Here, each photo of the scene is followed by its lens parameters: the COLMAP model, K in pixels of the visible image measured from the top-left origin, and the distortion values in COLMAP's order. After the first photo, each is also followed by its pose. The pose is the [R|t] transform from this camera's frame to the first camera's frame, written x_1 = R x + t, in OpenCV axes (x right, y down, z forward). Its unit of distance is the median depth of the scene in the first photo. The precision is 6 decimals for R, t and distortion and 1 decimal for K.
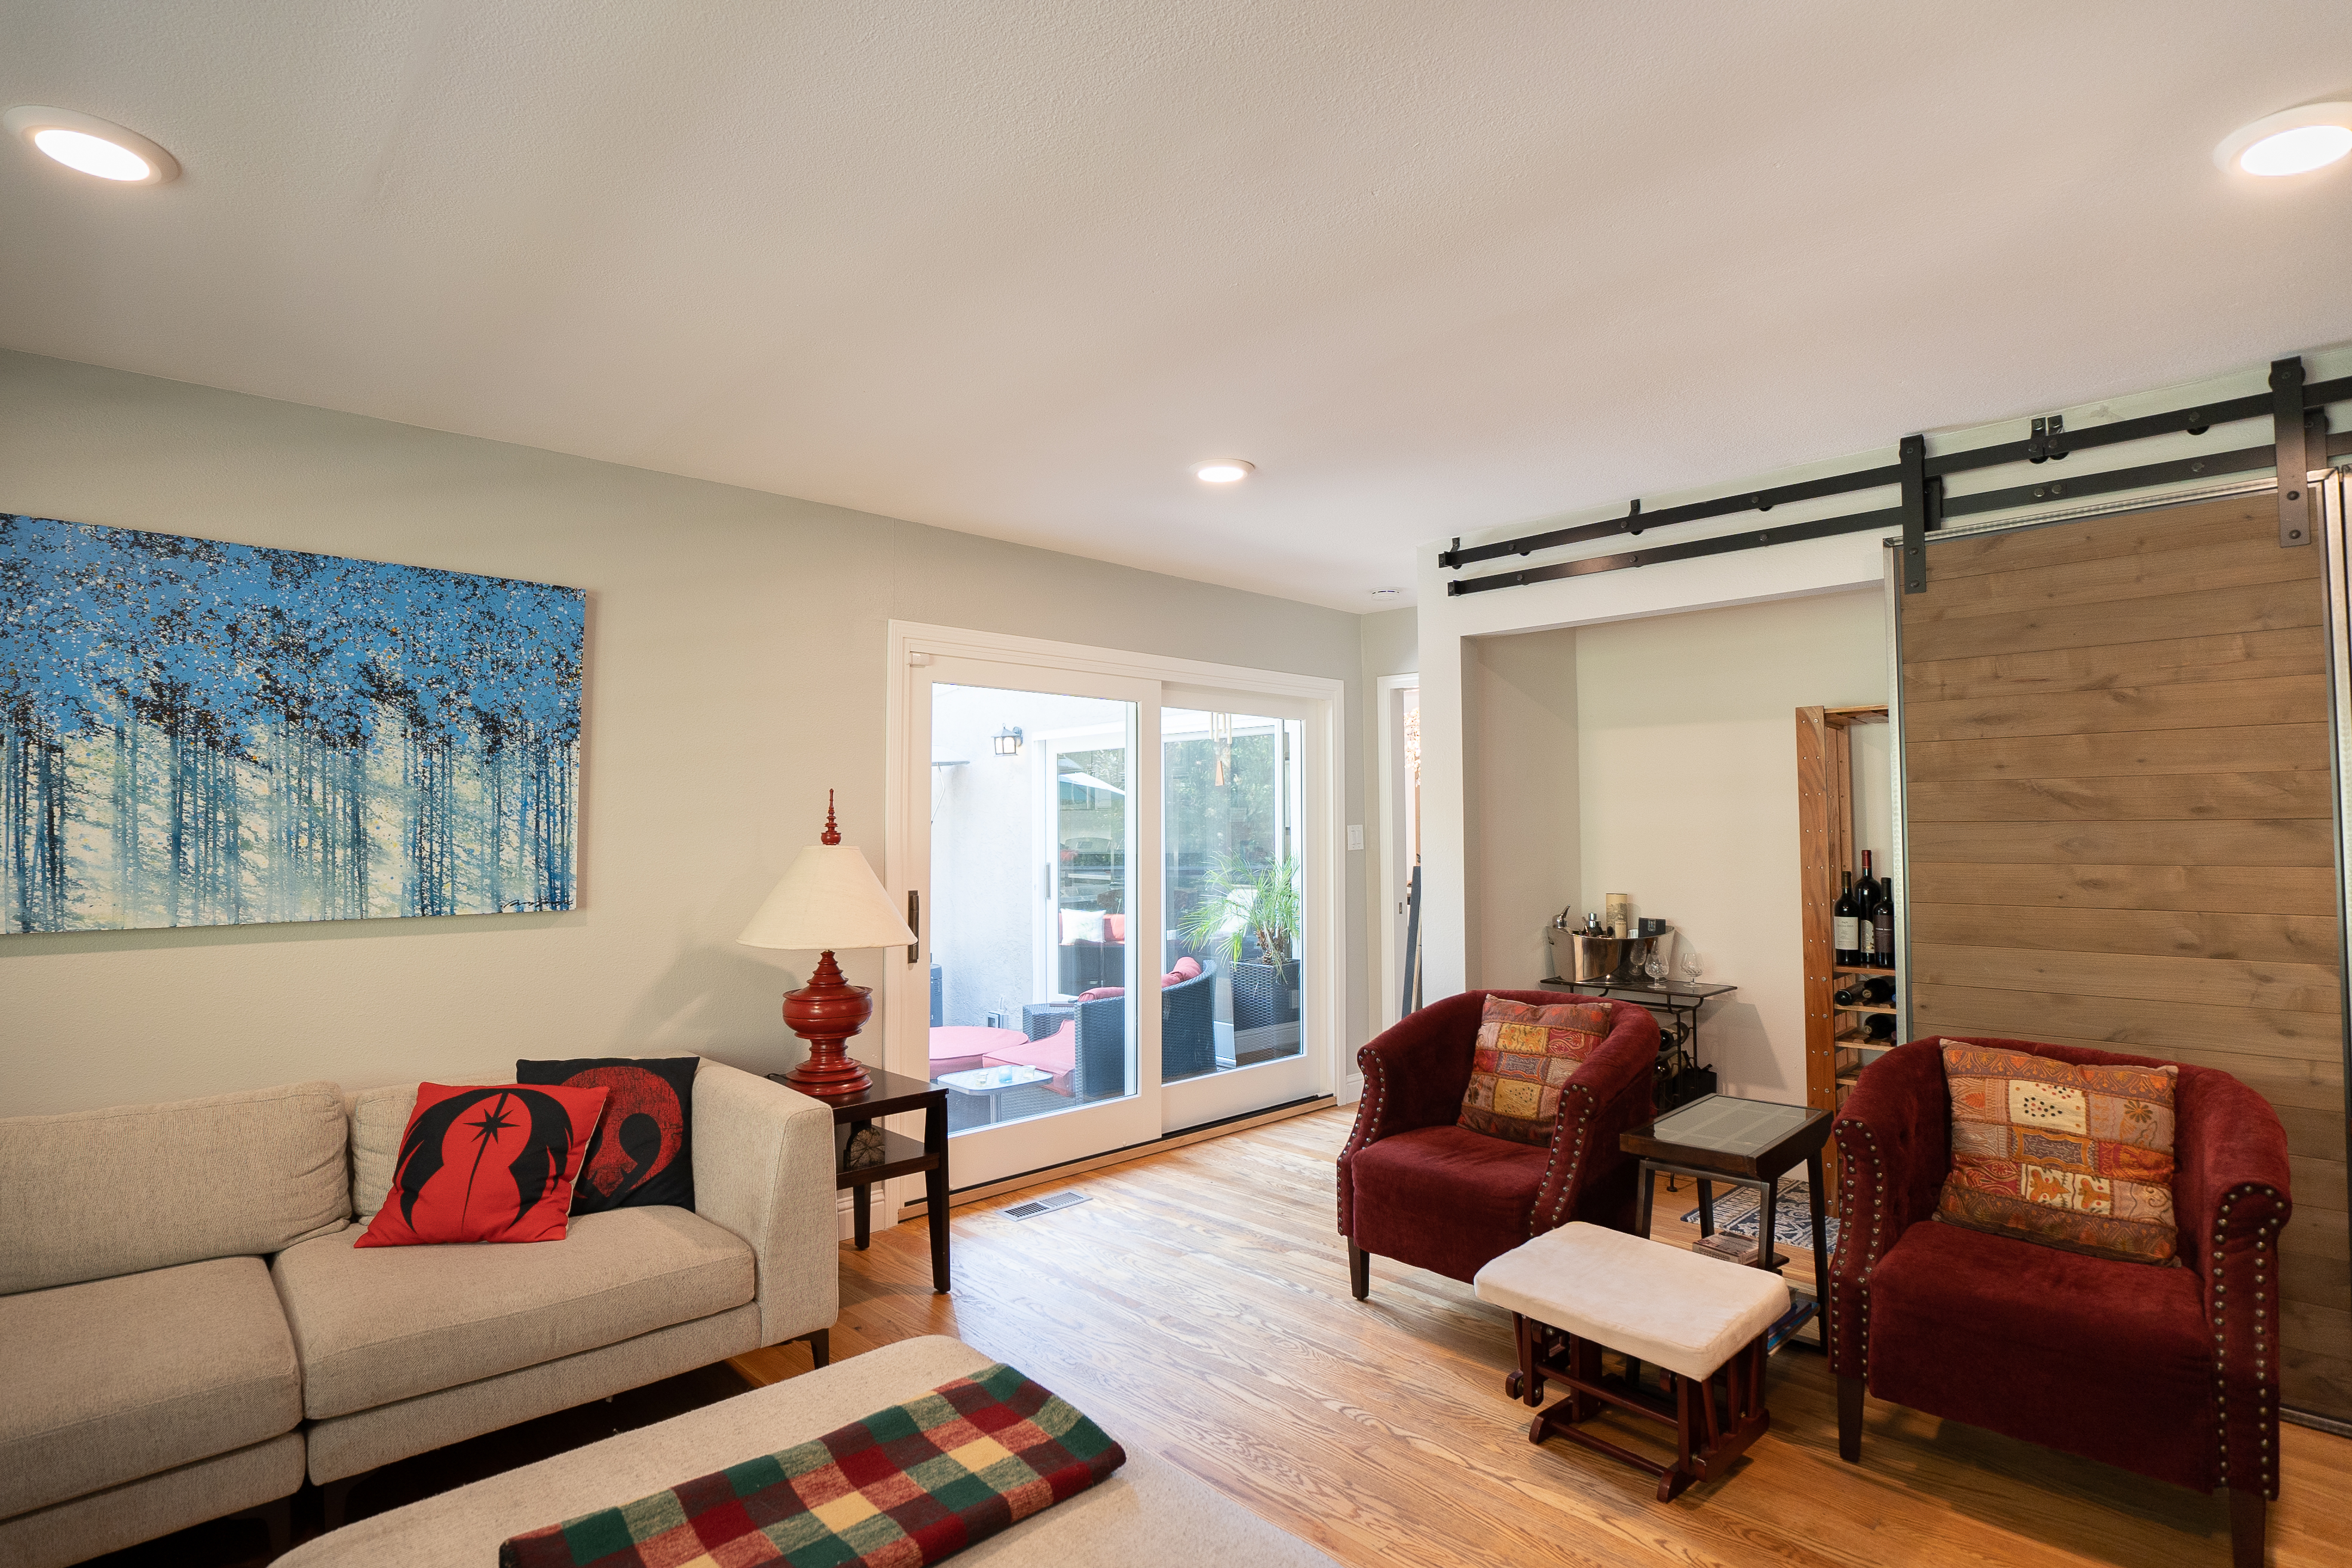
lens RADIAL K [[1177.6, 0, 1176.0], [0, 1177.6, 784.0], [0, 0, 1]] dist [-0.026950, 0.000571]
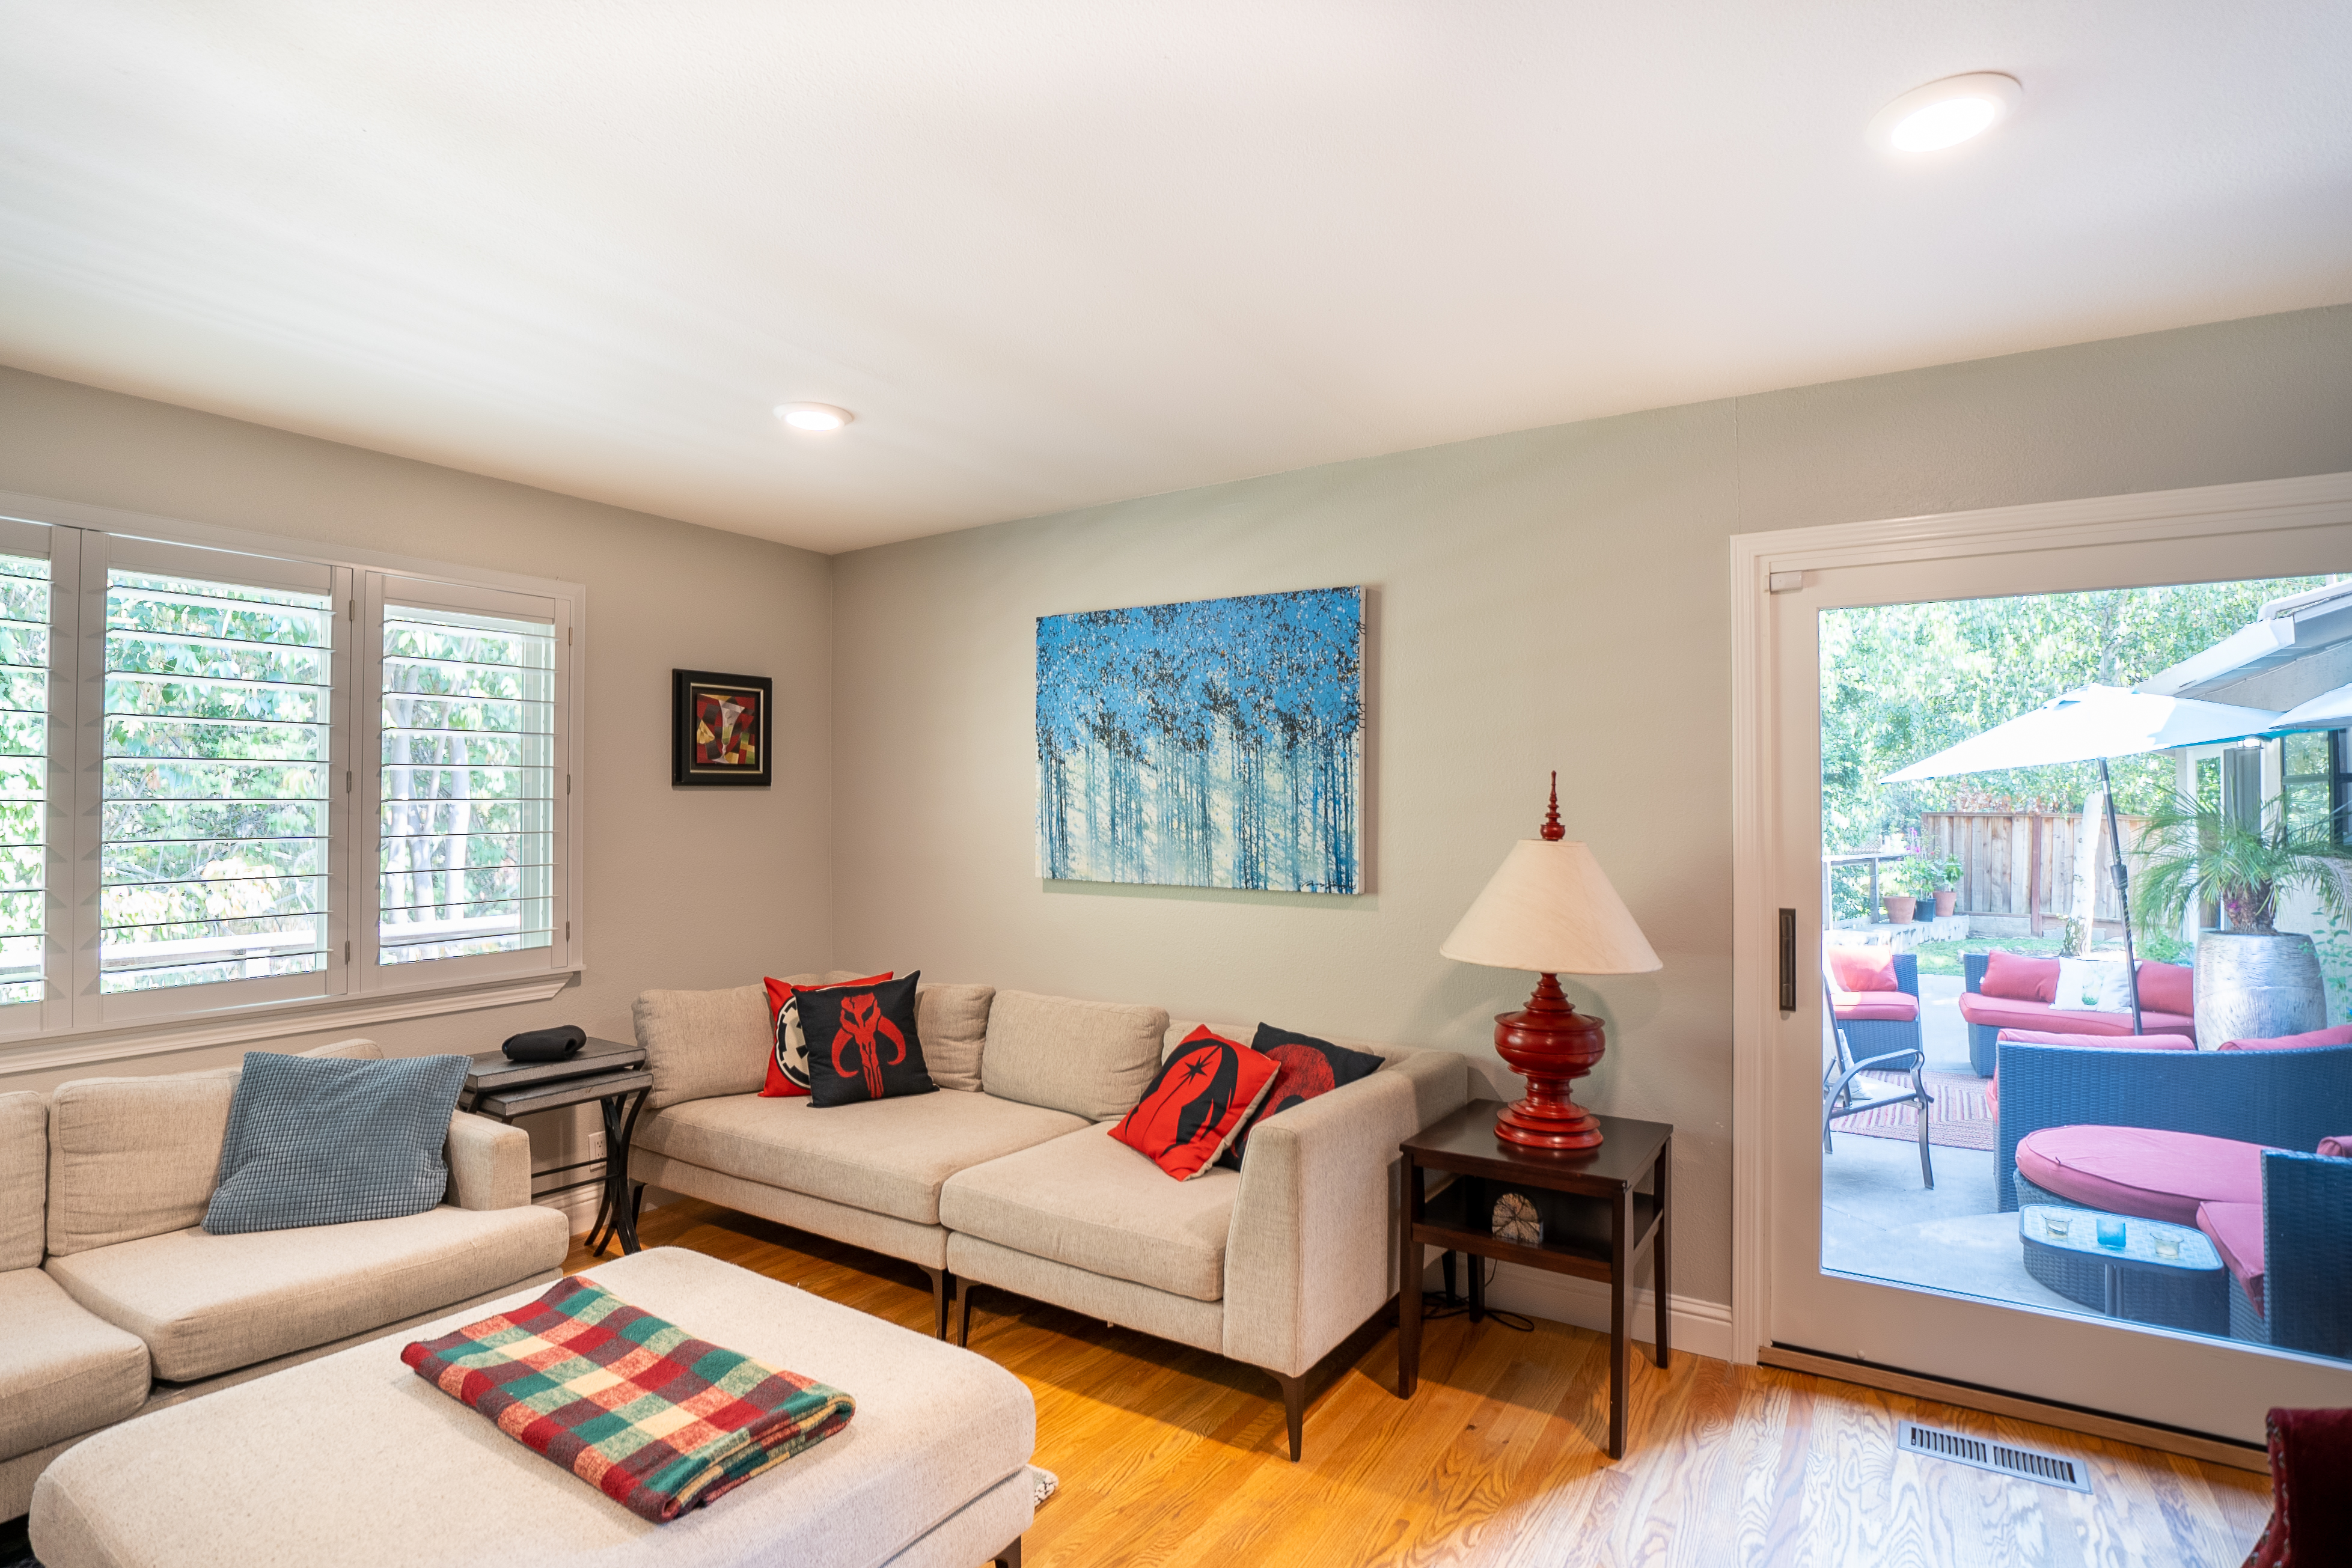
lens RADIAL K [[1177.5, 0, 1176.0], [0, 1177.5, 784.0], [0, 0, 1]] dist [-0.026950, 0.000571]
pose [[0.228817, -0.015853, -0.973340, 0.524843], [0.028217, 0.999555, -0.009646, 0.016498], [0.973060, -0.025258, 0.229163, 0.673198]]
